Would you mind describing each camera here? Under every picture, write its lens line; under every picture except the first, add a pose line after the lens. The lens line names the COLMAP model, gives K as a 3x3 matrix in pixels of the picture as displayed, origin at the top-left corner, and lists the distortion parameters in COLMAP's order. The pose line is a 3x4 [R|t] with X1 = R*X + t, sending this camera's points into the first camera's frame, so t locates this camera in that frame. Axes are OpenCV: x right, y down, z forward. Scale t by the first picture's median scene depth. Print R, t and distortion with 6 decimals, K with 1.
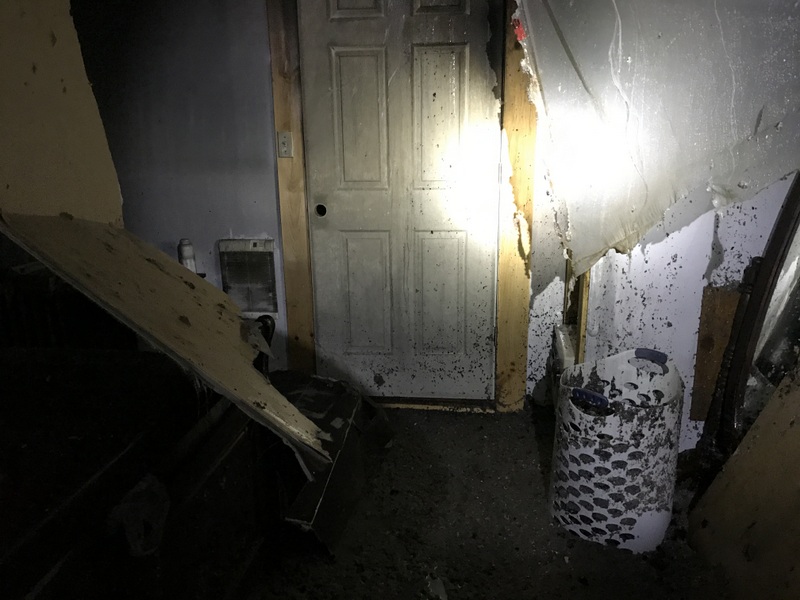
lens RADIAL K [[649.8, 0, 402.1], [0, 649.8, 299.9], [0, 0, 1]] dist [0.038808, -0.042489]
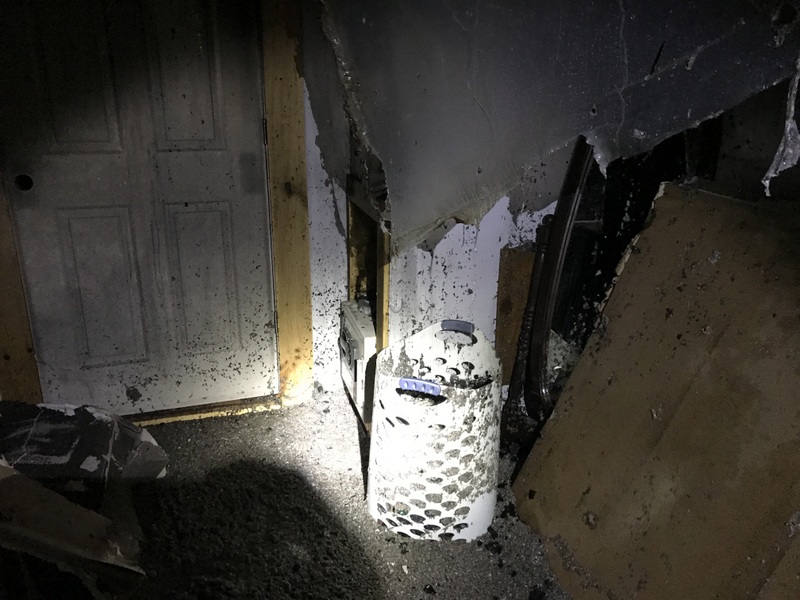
lens RADIAL K [[649.8, 0, 399.2], [0, 649.8, 298.5], [0, 0, 1]] dist [0.038808, -0.042489]
pose [[0.909360, -0.108890, 0.401505, -0.063358], [0.087930, 0.993641, 0.070328, -0.027338], [-0.406610, -0.028649, 0.913152, 0.182421]]
